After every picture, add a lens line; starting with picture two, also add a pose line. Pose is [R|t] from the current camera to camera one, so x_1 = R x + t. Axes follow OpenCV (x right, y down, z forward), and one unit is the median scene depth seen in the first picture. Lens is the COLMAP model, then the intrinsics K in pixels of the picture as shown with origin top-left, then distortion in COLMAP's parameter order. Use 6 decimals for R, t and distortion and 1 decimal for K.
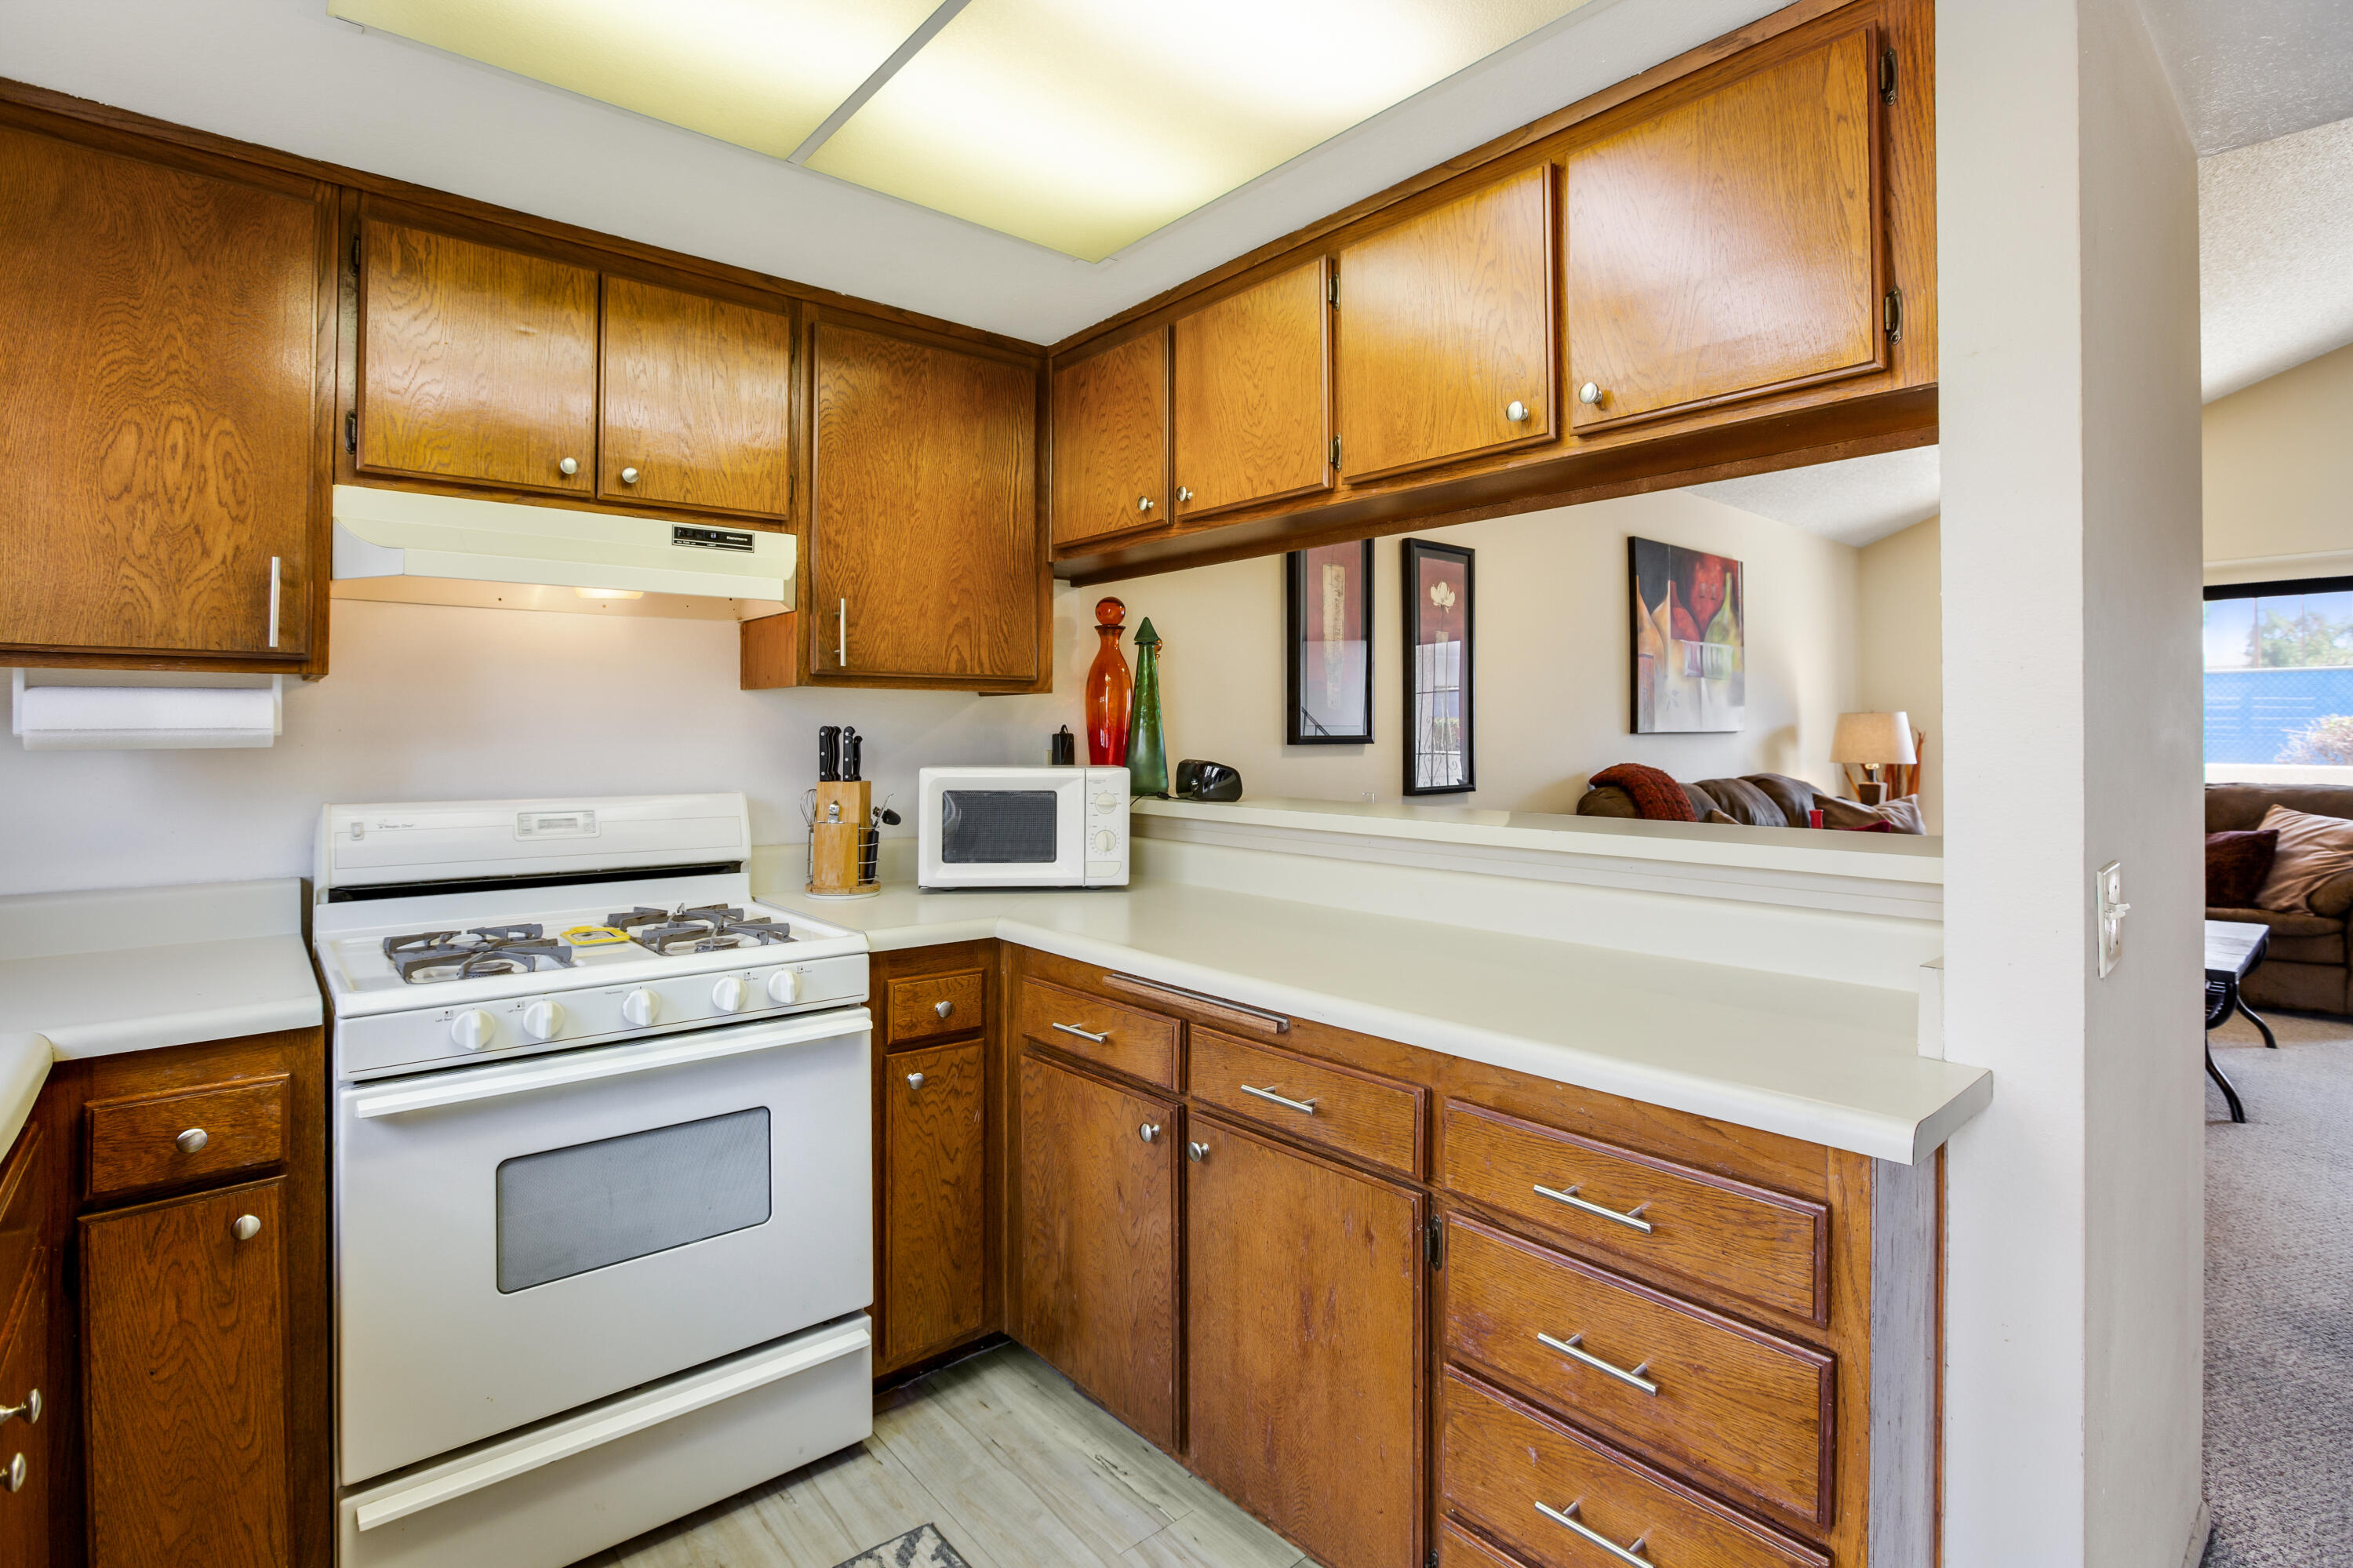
lens RADIAL K [[1144.8, 0, 1178.0], [0, 1144.8, 740.6], [0, 0, 1]] dist [-0.036487, 0.025872]
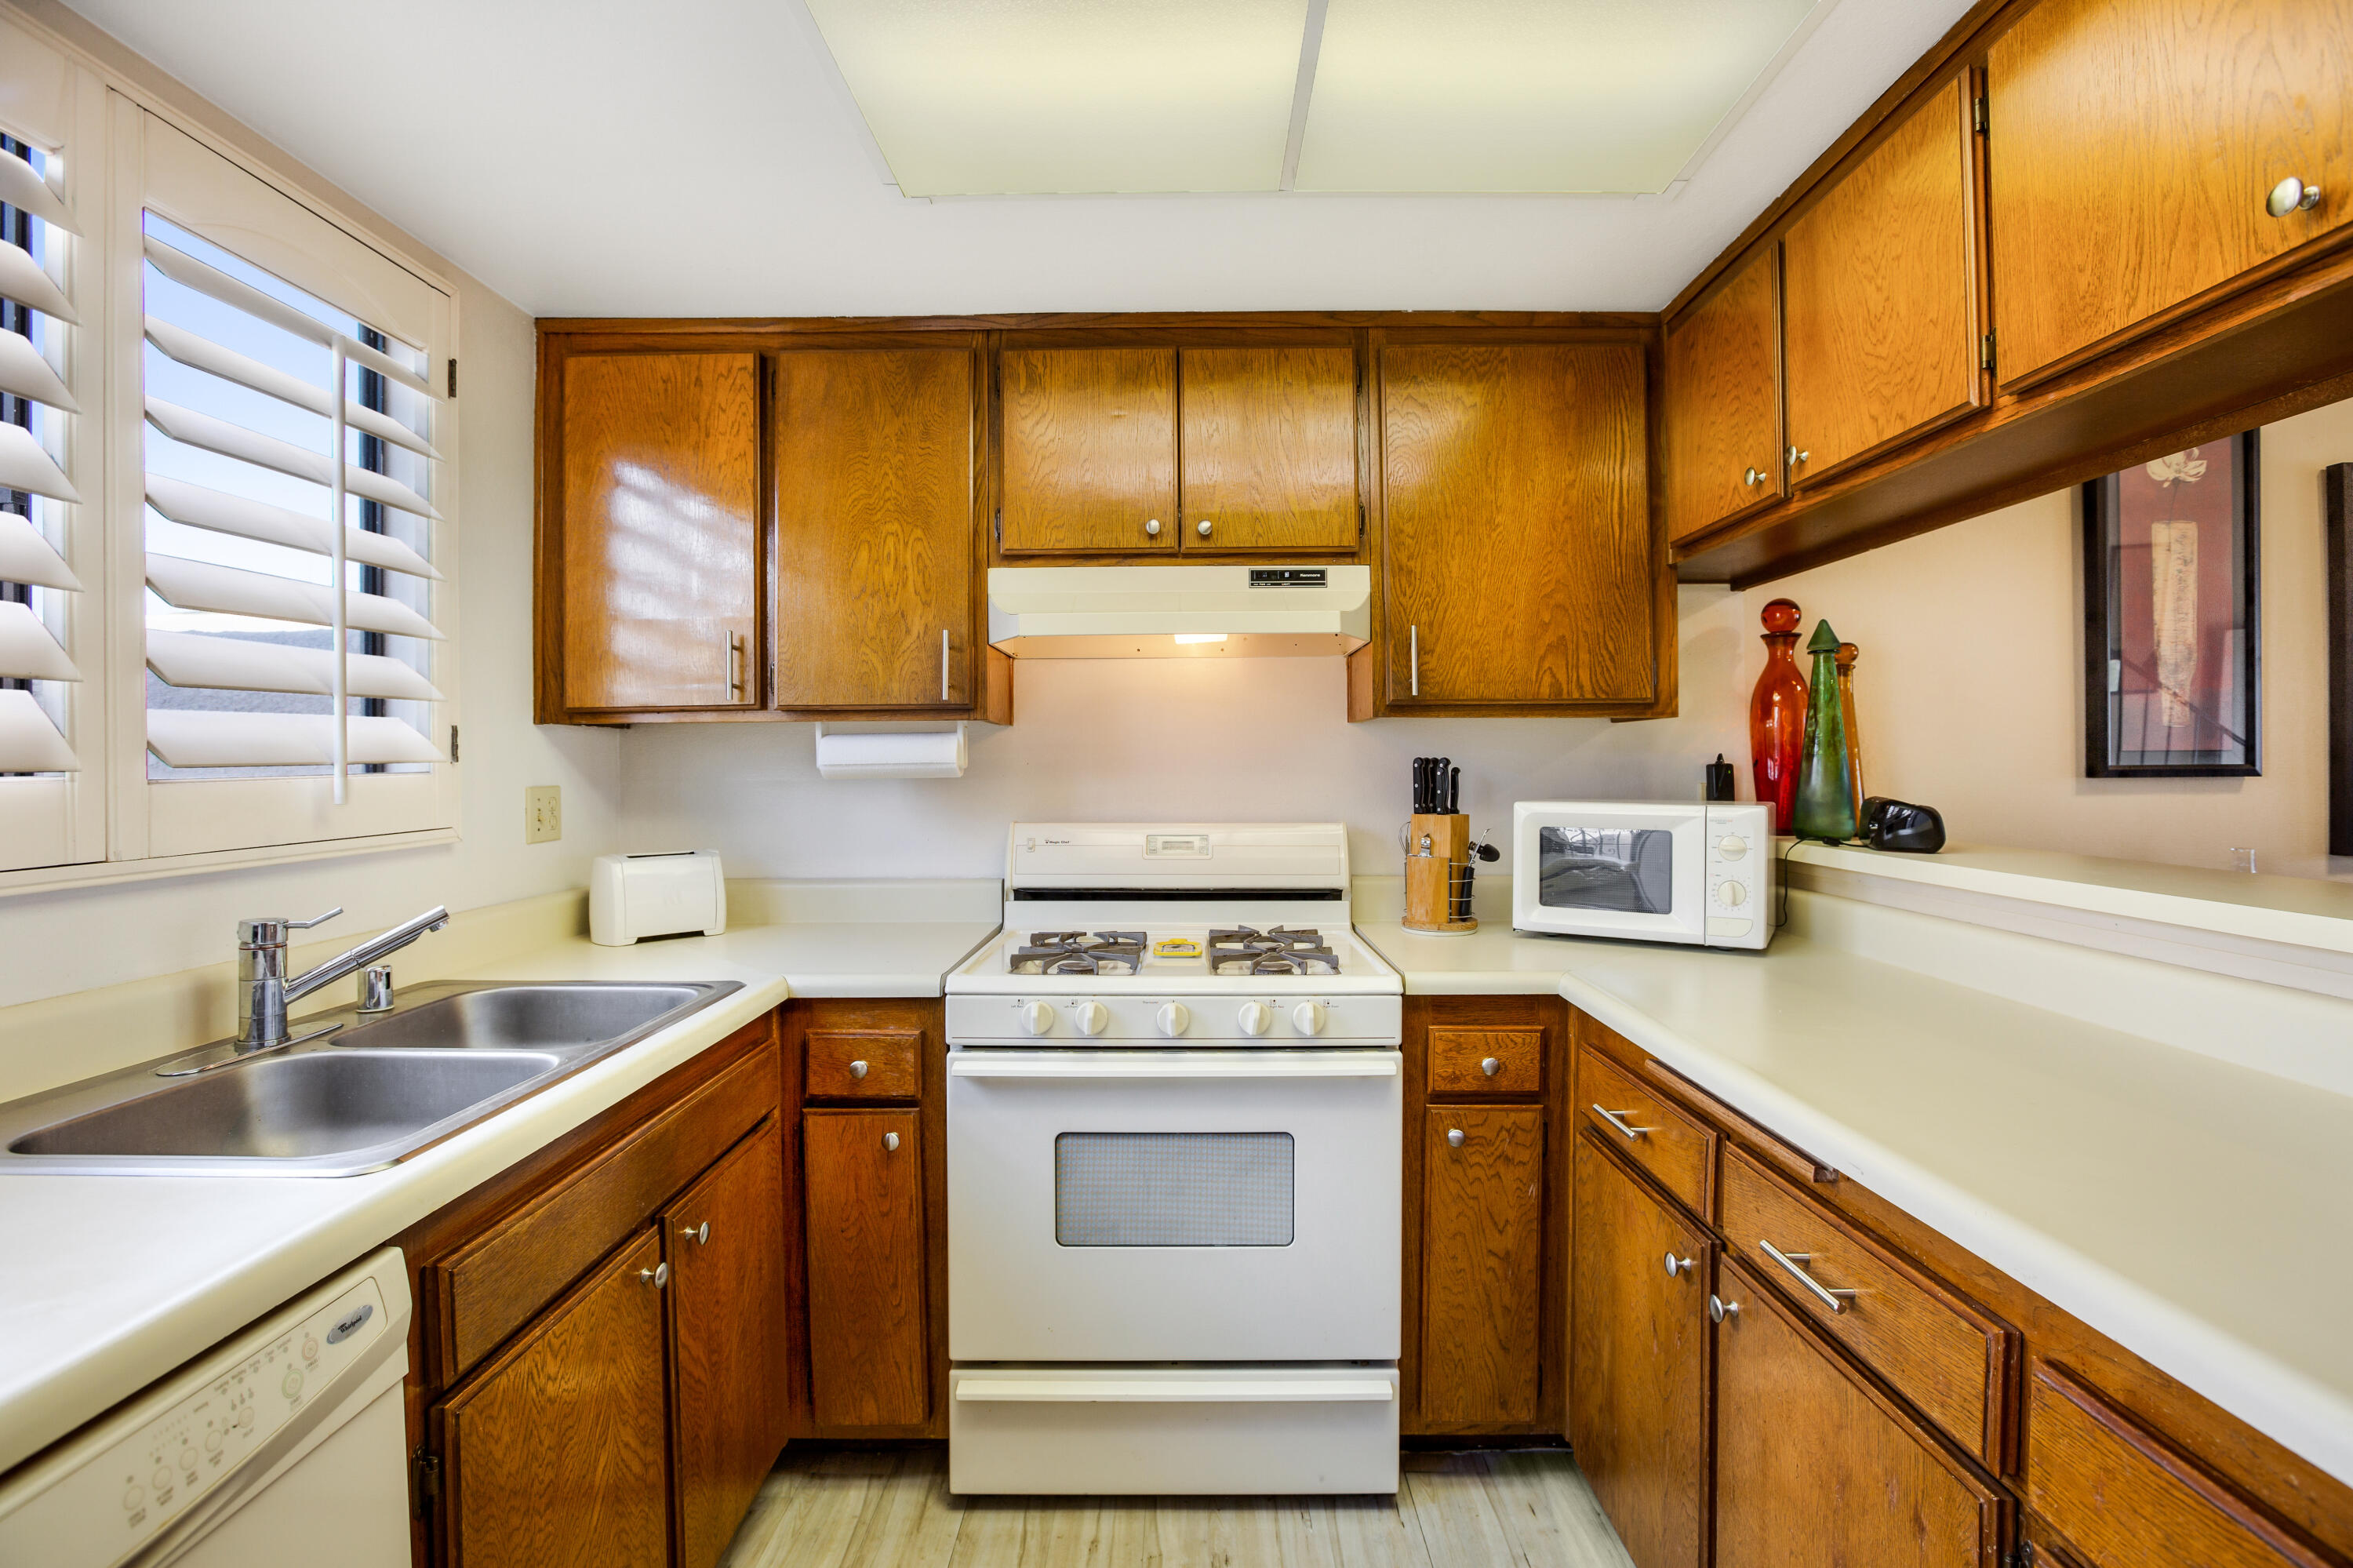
lens RADIAL K [[1097.4, 0, 1176.5], [0, 1097.4, 784.0], [0, 0, 1]] dist [-0.046598, 0.025009]
pose [[0.760518, 0.008473, -0.649261, 0.175029], [-0.000173, 0.999917, 0.012847, -0.002231], [0.649316, -0.009658, 0.760457, 0.179540]]
